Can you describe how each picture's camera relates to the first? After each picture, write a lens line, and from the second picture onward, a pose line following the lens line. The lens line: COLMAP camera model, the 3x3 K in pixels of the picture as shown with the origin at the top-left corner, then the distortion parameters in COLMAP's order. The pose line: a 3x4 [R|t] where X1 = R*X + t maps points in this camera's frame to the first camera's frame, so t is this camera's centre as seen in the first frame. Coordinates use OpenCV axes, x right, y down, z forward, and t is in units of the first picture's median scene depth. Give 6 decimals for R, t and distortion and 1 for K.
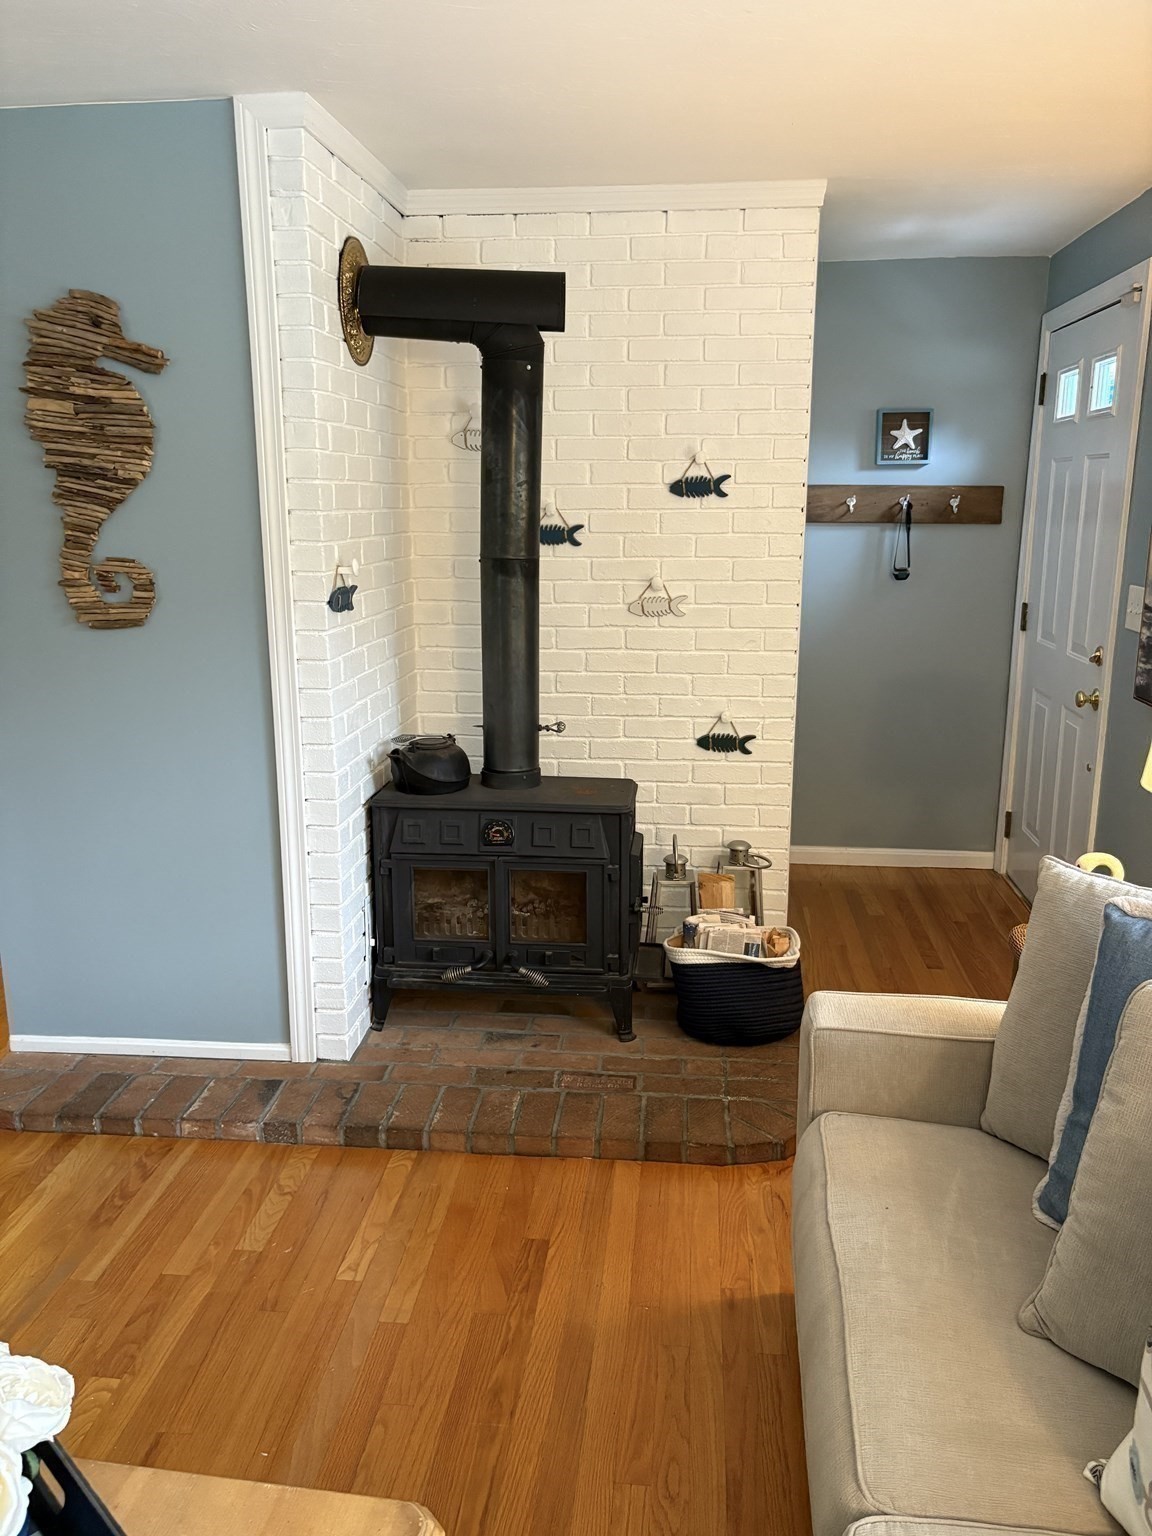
lens RADIAL K [[1179.8, 0, 578.8], [0, 1179.8, 780.4], [0, 0, 1]] dist [0.044168, -0.051954]
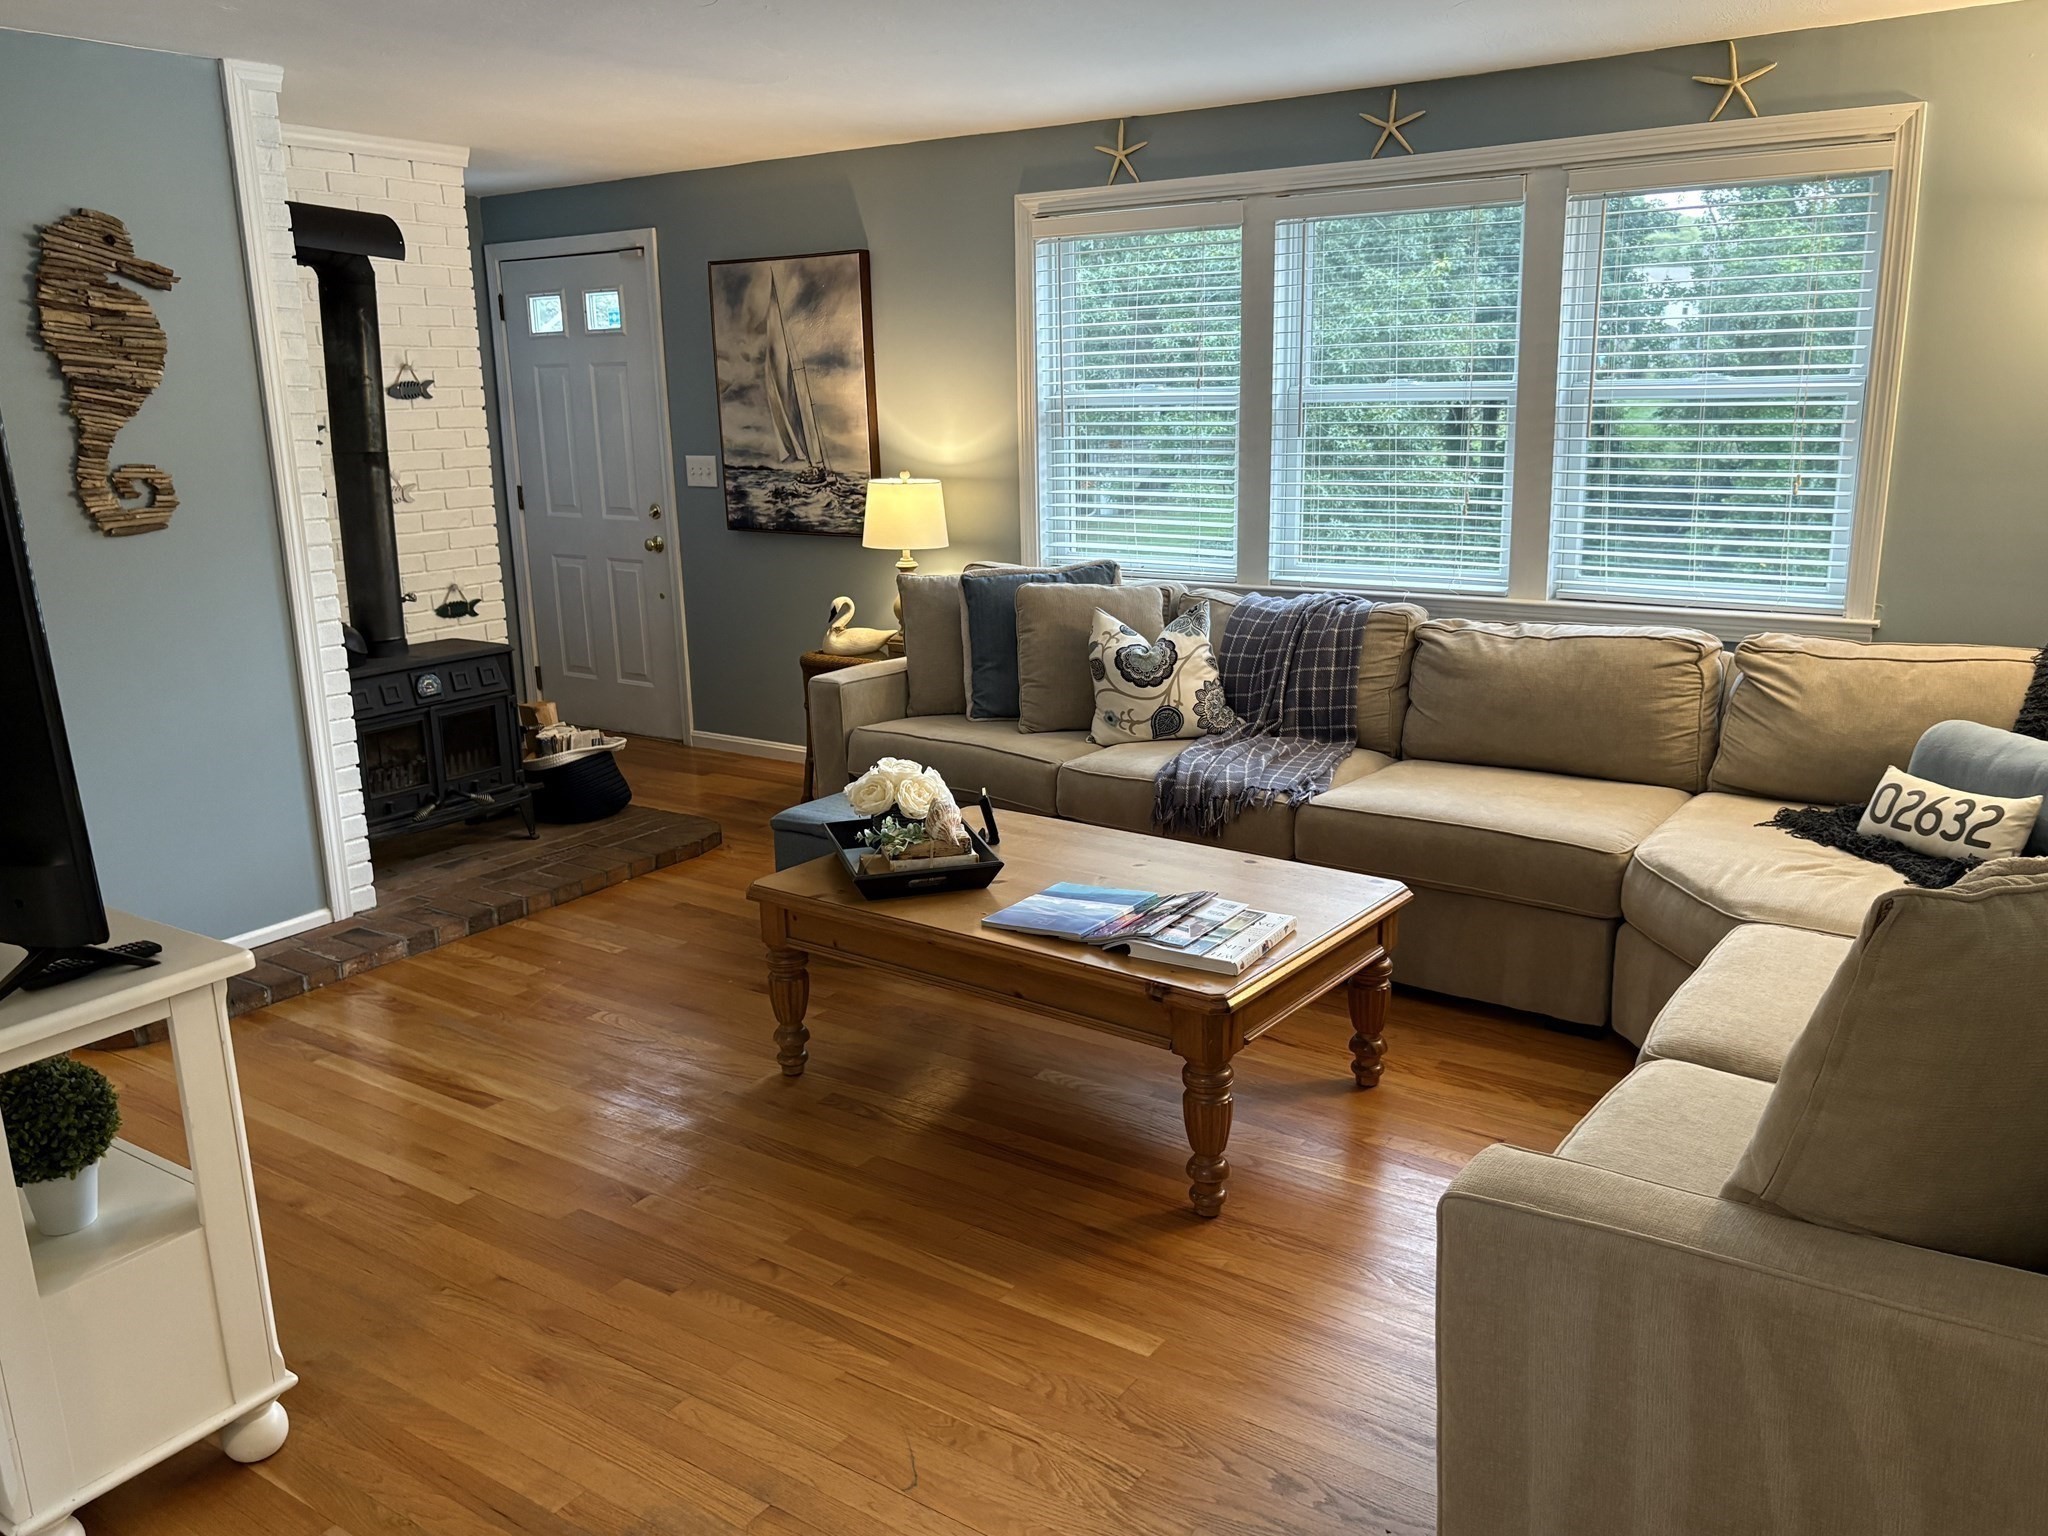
lens RADIAL K [[1573.1, 0, 1024.0], [0, 1573.1, 768.0], [0, 0, 1]] dist [0.044168, -0.051954]
pose [[0.483125, -0.218921, 0.847740, -1.244640], [0.231275, 0.965755, 0.117594, 0.084152], [-0.844454, 0.139249, 0.517212, -0.329596]]
